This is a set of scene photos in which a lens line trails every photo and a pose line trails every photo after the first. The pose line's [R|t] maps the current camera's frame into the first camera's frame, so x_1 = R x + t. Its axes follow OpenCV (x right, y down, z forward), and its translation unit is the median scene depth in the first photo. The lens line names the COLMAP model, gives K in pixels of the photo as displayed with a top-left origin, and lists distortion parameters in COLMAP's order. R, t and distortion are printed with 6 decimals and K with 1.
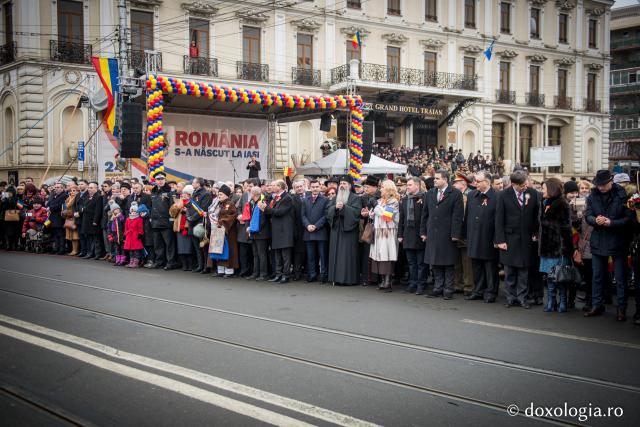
lens RADIAL K [[736.1, 0, 353.1], [0, 736.1, 204.9], [0, 0, 1]] dist [0.046009, -0.003890]
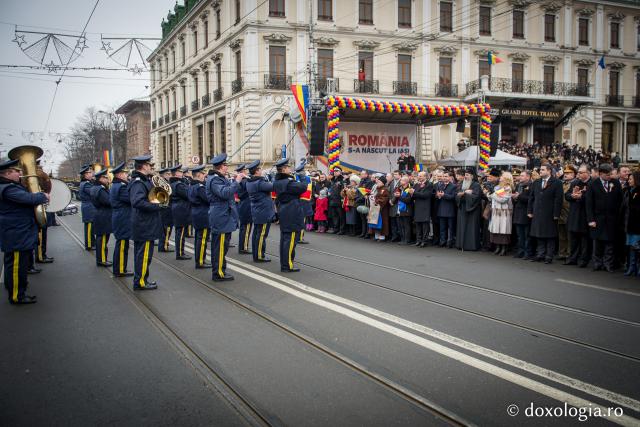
lens RADIAL K [[736.1, 0, 353.1], [0, 736.1, 204.9], [0, 0, 1]] dist [0.046009, -0.003890]
pose [[0.967478, 0.015426, -0.252483, 0.113299], [-0.006155, 0.999279, 0.037468, -0.020741], [0.252879, -0.034695, 0.966876, -0.318328]]
